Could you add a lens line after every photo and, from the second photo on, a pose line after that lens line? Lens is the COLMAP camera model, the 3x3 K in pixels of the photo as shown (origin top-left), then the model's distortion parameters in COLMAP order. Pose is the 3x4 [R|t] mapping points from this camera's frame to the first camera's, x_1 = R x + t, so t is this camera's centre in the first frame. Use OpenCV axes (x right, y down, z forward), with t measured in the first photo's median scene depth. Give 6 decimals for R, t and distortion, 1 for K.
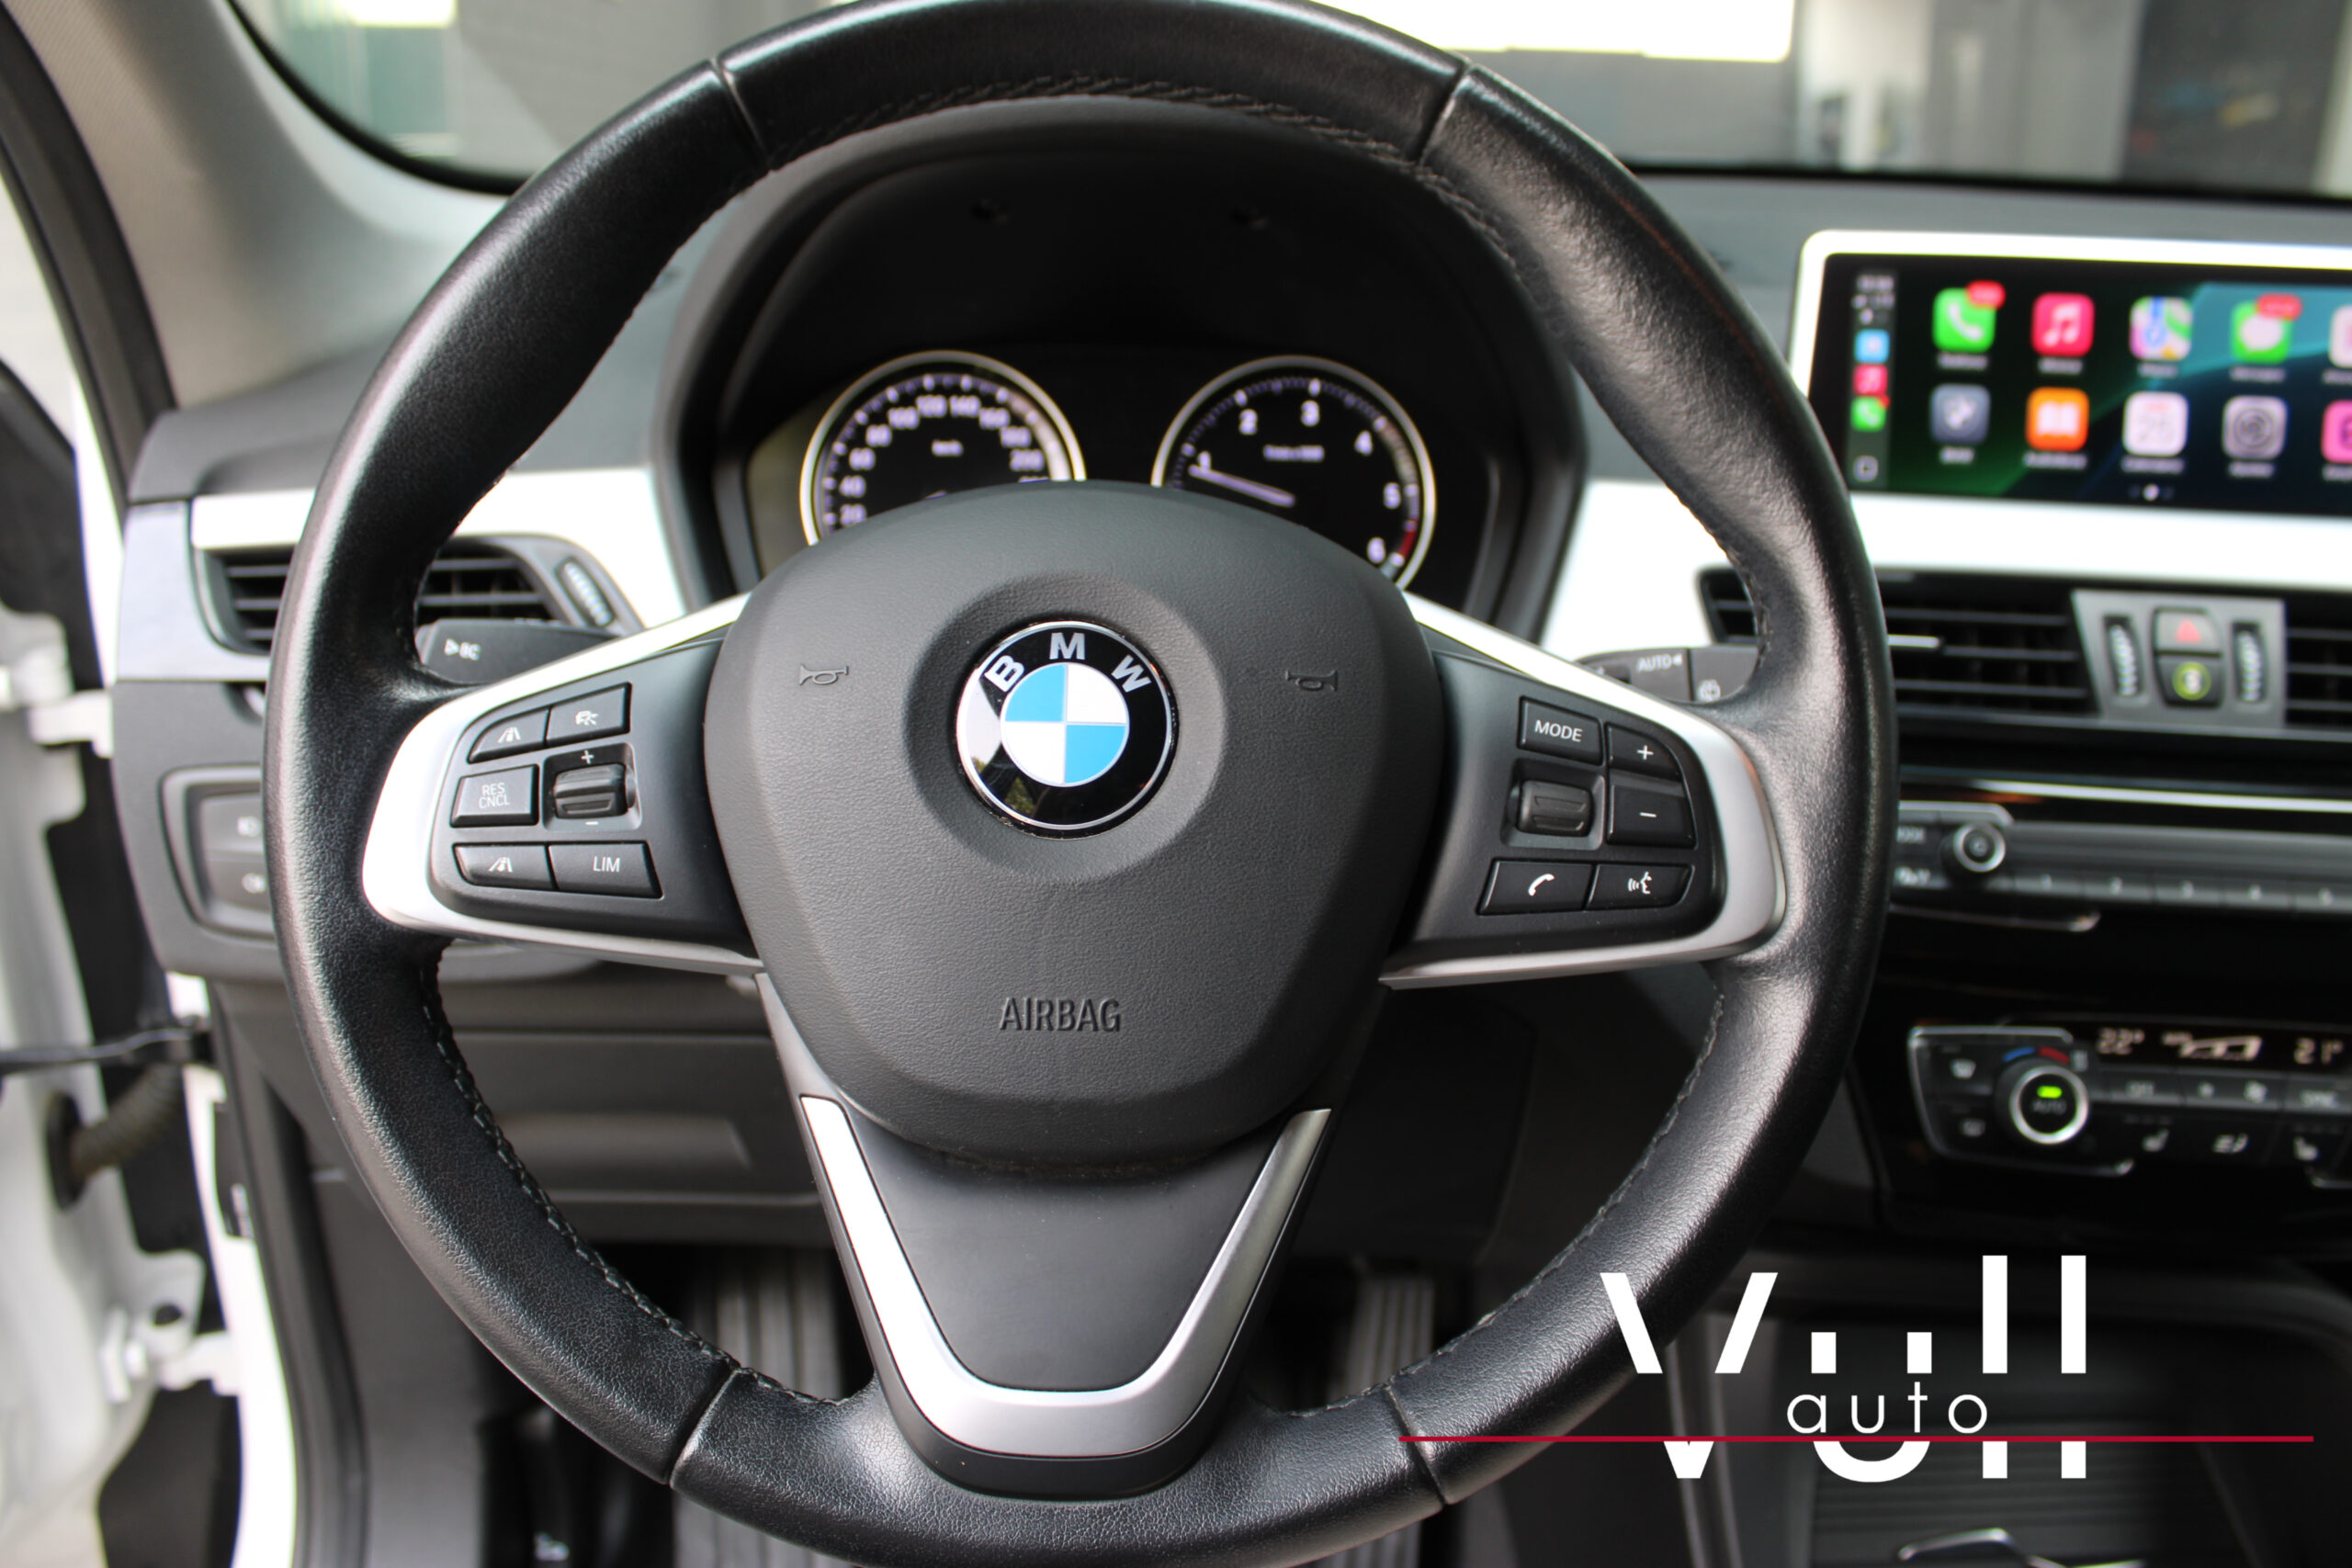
lens RADIAL K [[1987.0, 0, 1126.4], [0, 1987.0, 771.3], [0, 0, 1]] dist [-0.179867, 0.152246]
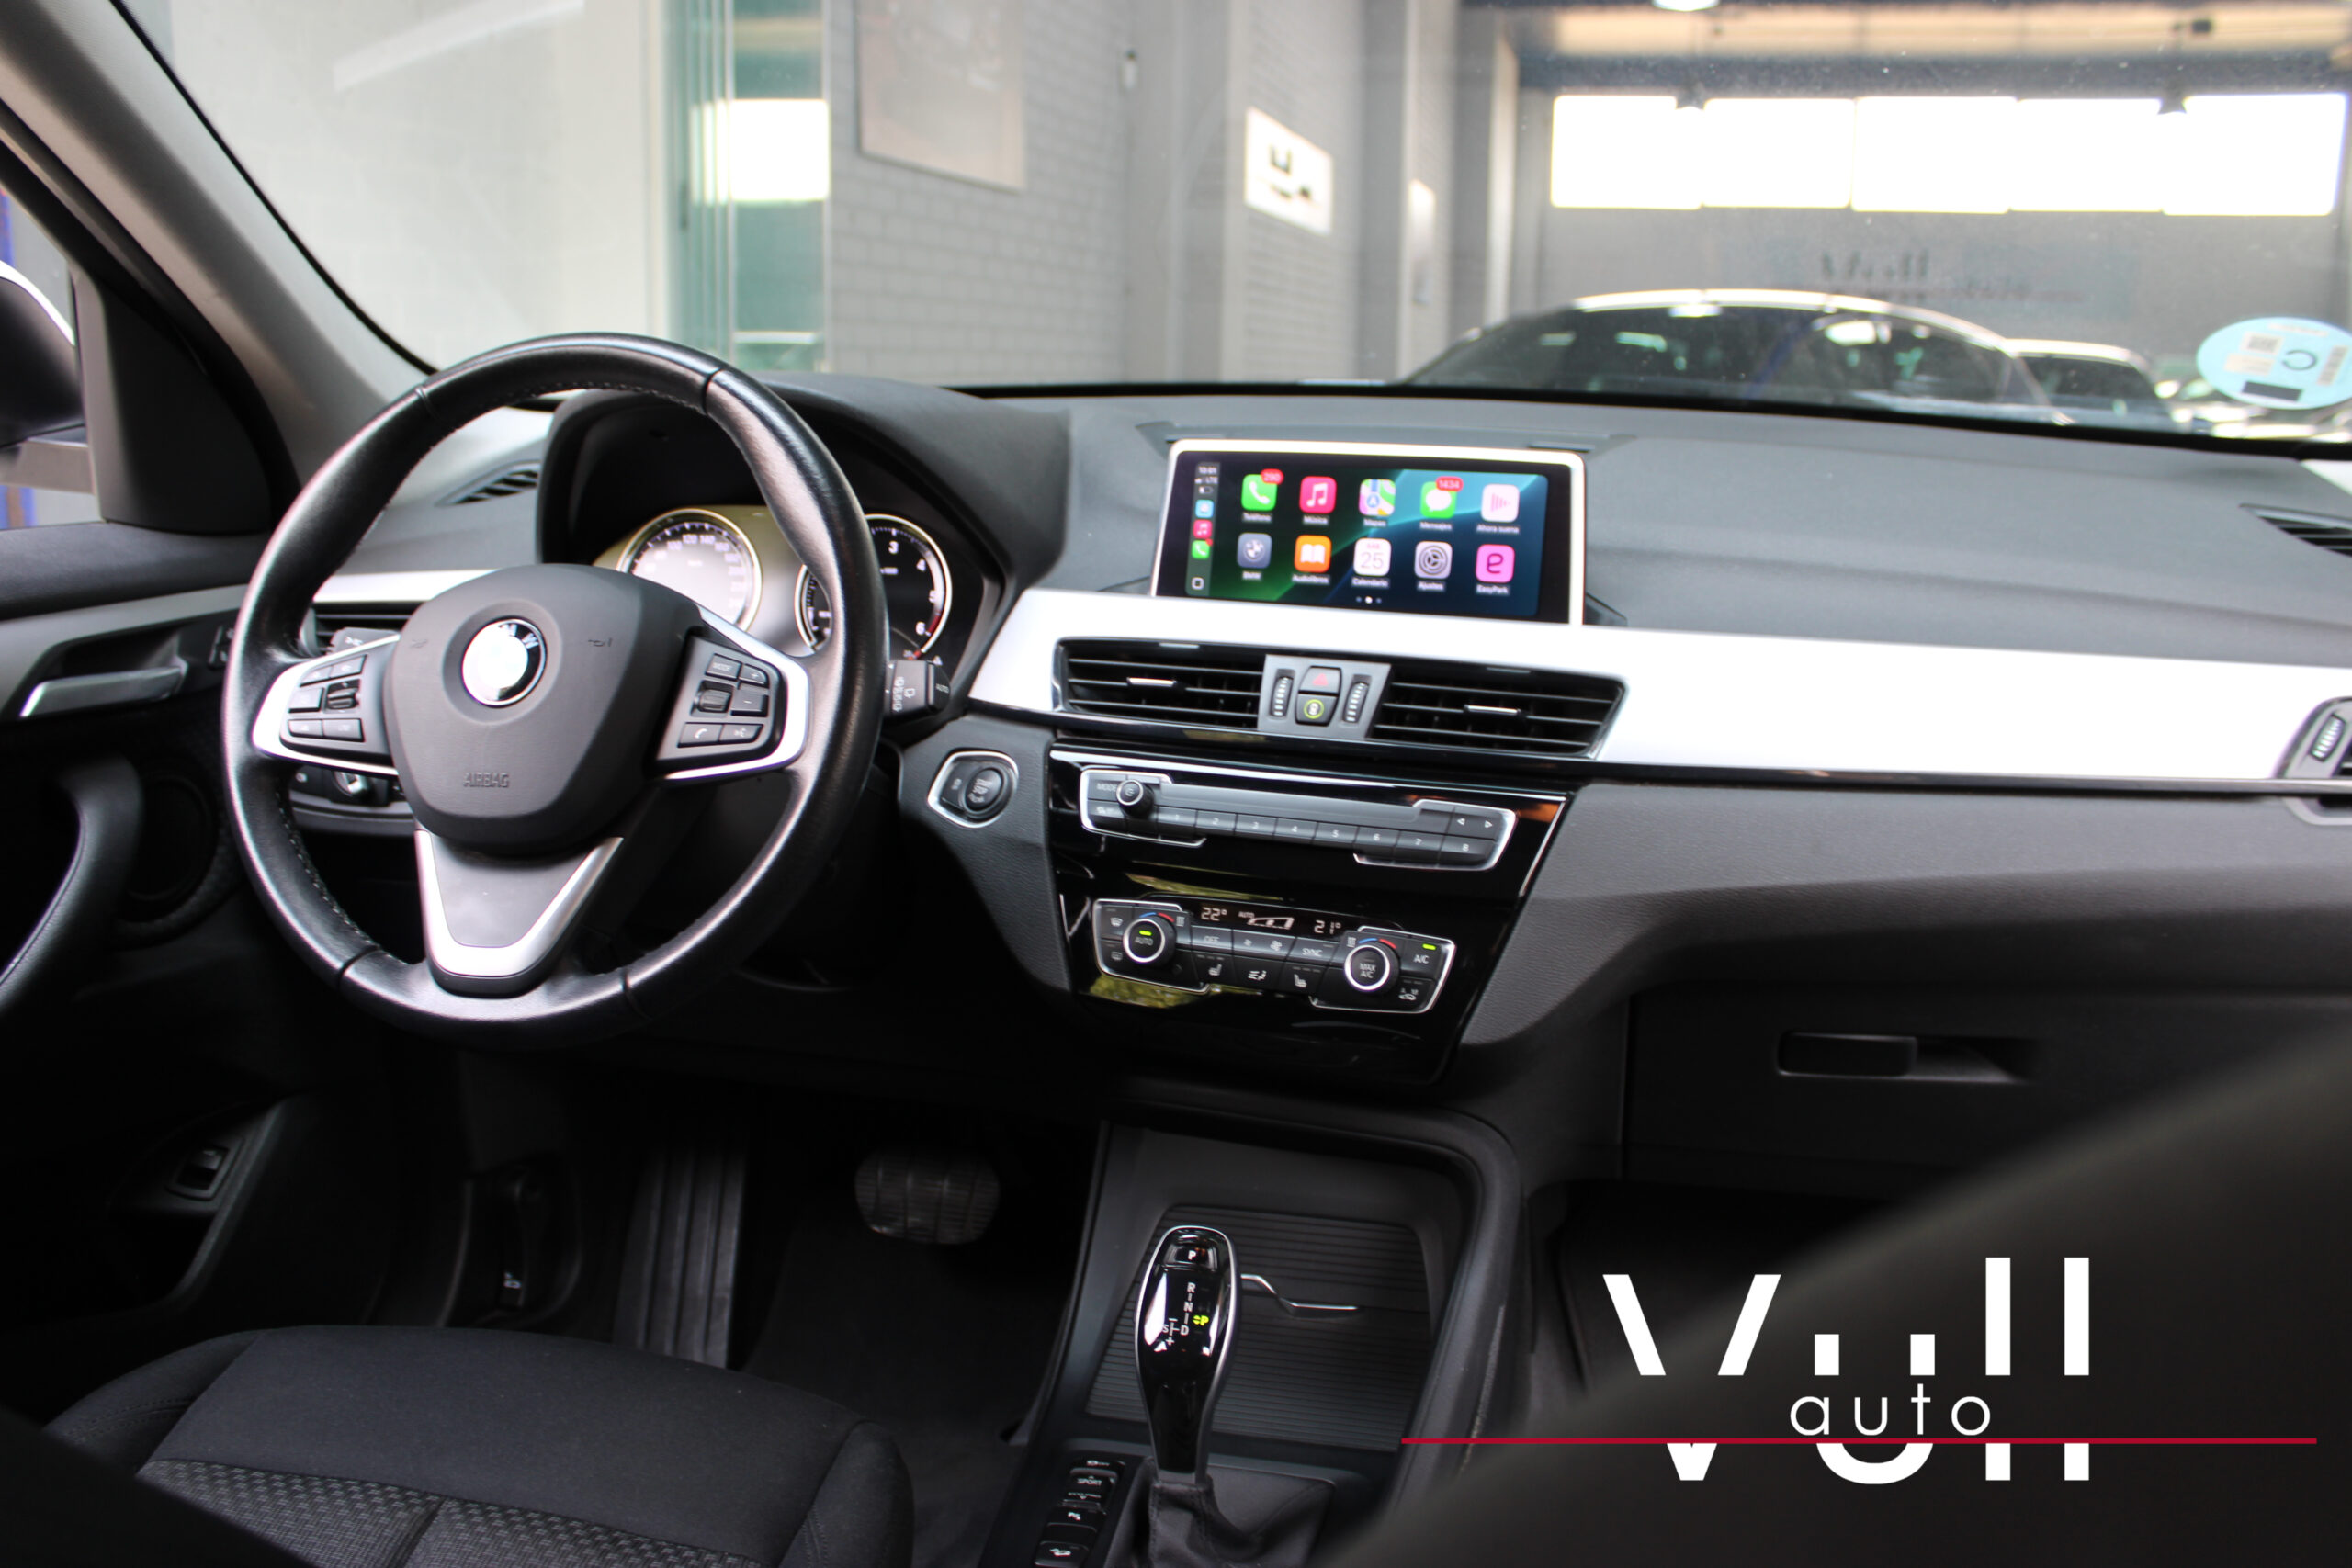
lens RADIAL K [[2076.7, 0, 1176.0], [0, 2076.7, 784.0], [0, 0, 1]] dist [-0.109552, 0.001102]
pose [[0.973861, 0.047704, -0.222077, 0.773627], [-0.064846, 0.995399, -0.070545, 0.137777], [0.217690, 0.083102, 0.972474, -0.696511]]
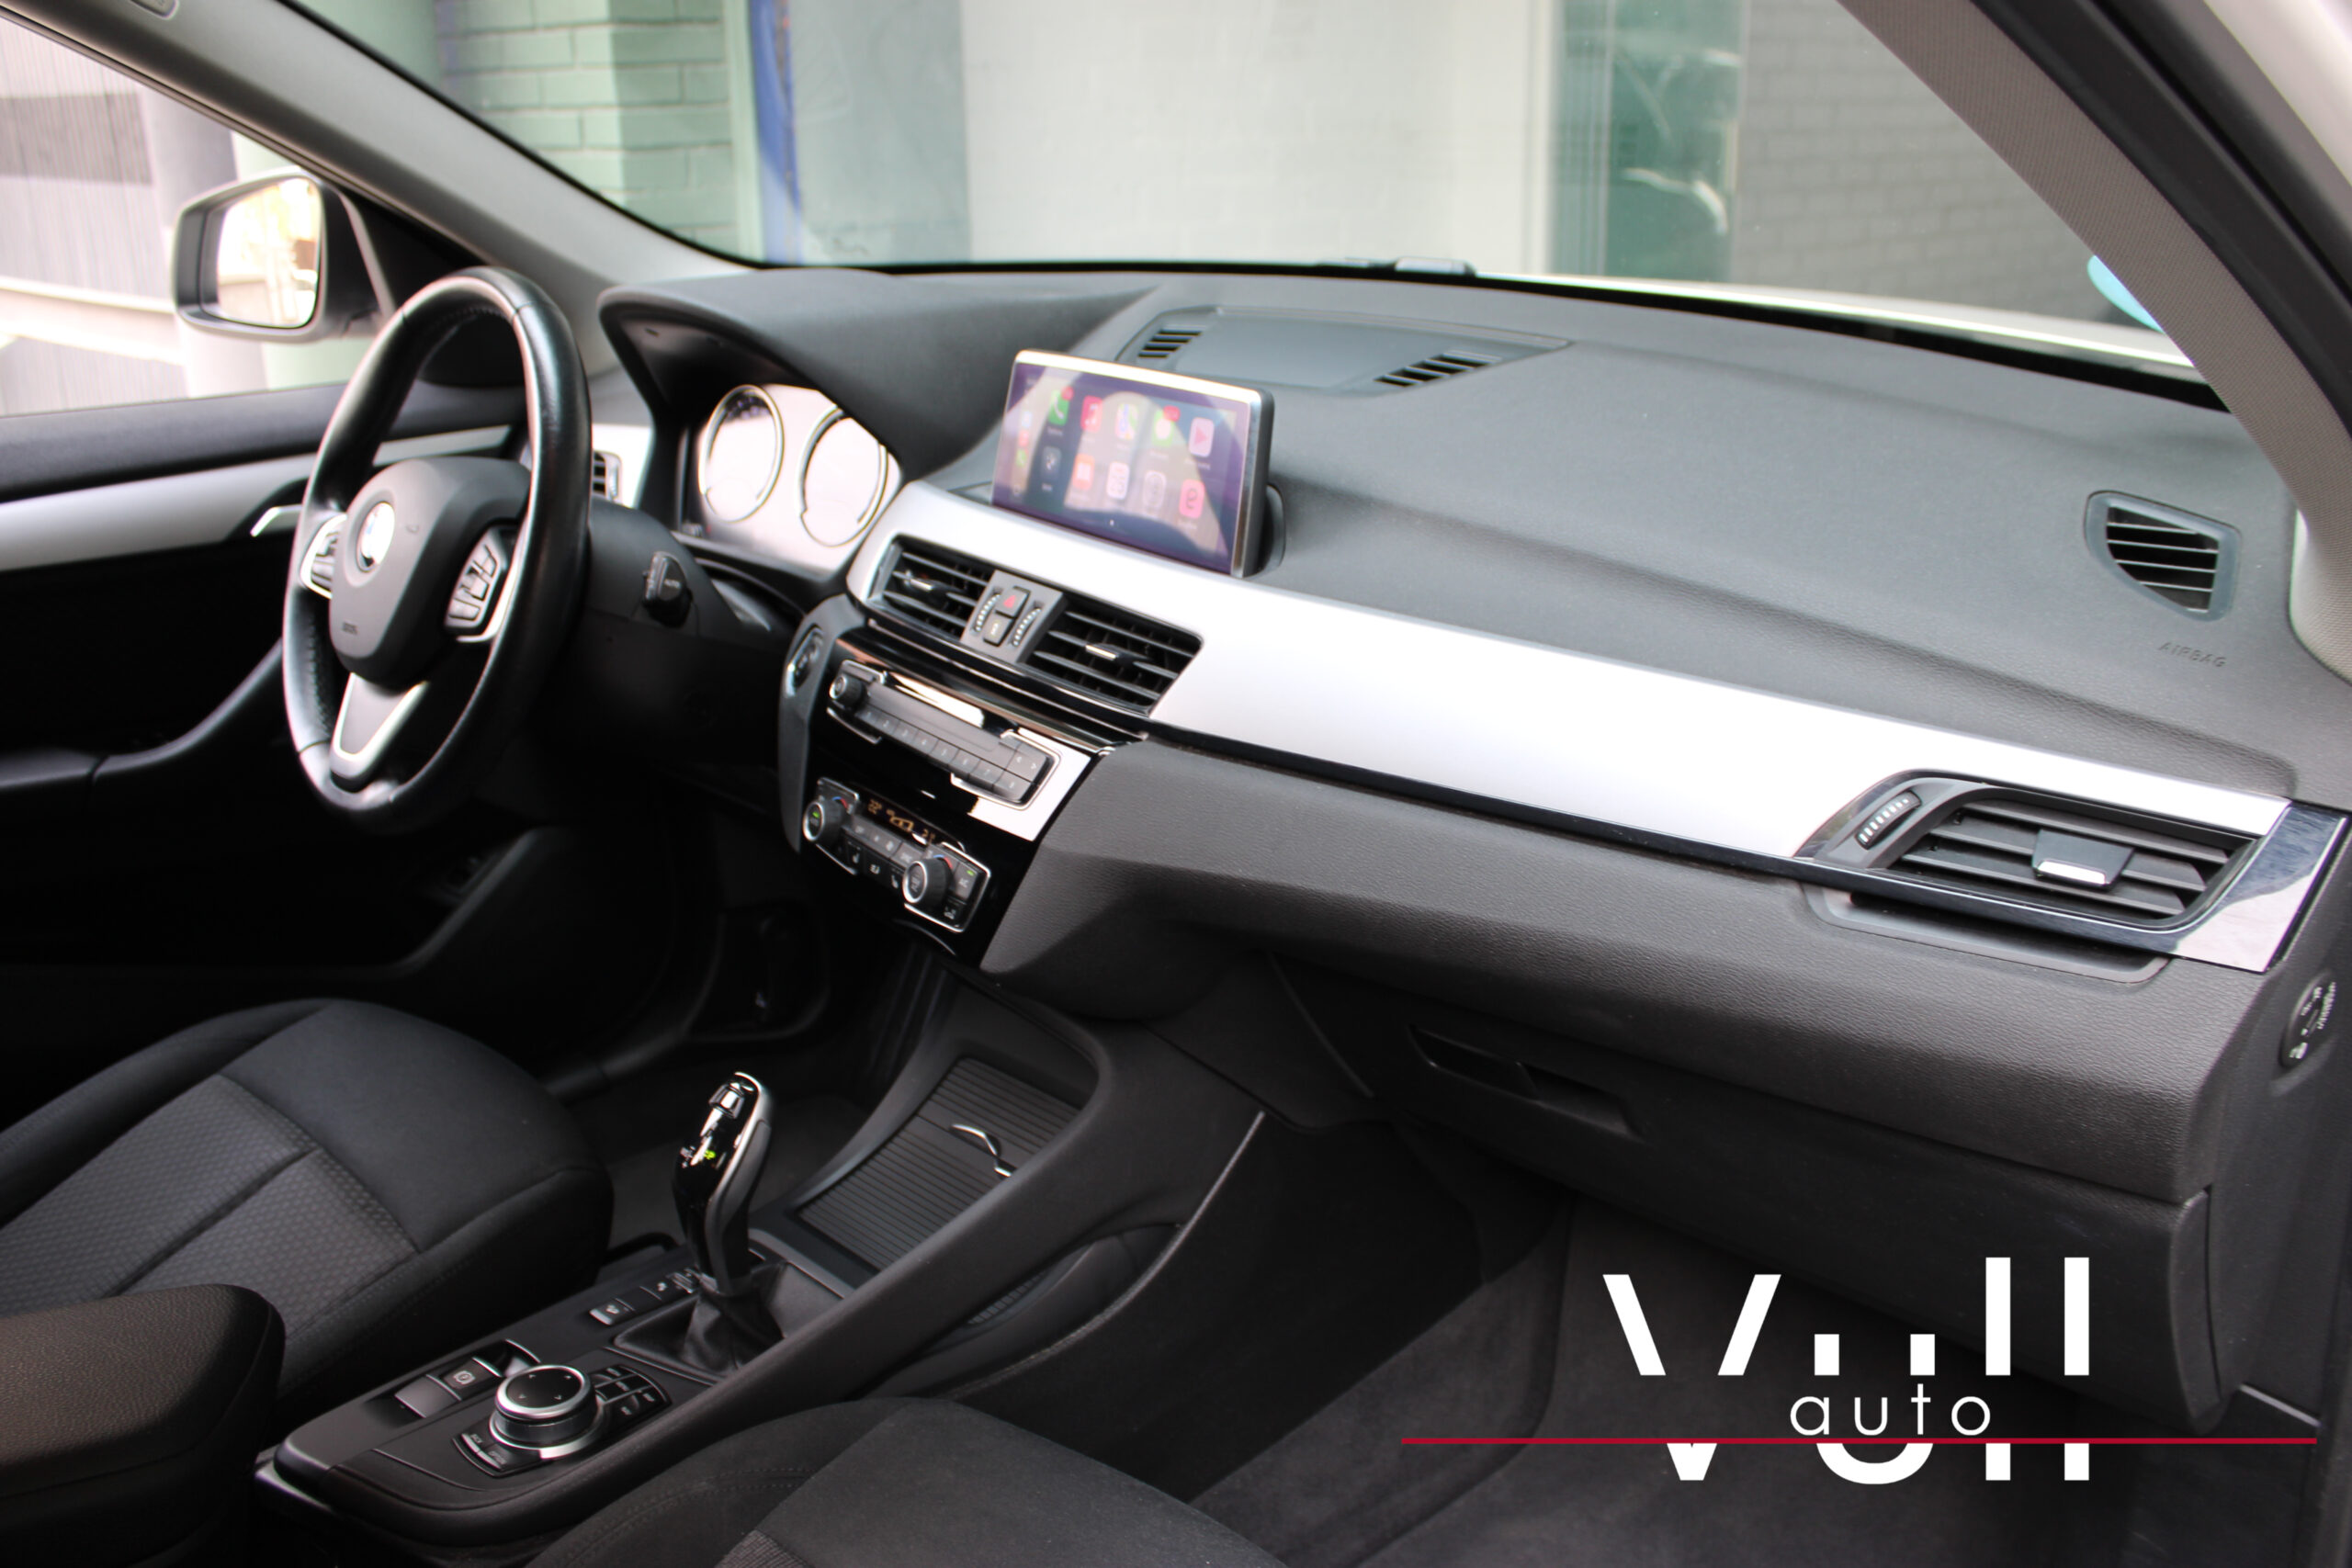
lens RADIAL K [[2076.7, 0, 1176.0], [0, 2076.7, 784.0], [0, 0, 1]] dist [-0.109552, 0.001102]
pose [[0.678437, 0.212741, -0.703182, 1.852938], [-0.171514, 0.976570, 0.129973, -0.167750], [0.714358, 0.032427, 0.699029, -0.176724]]
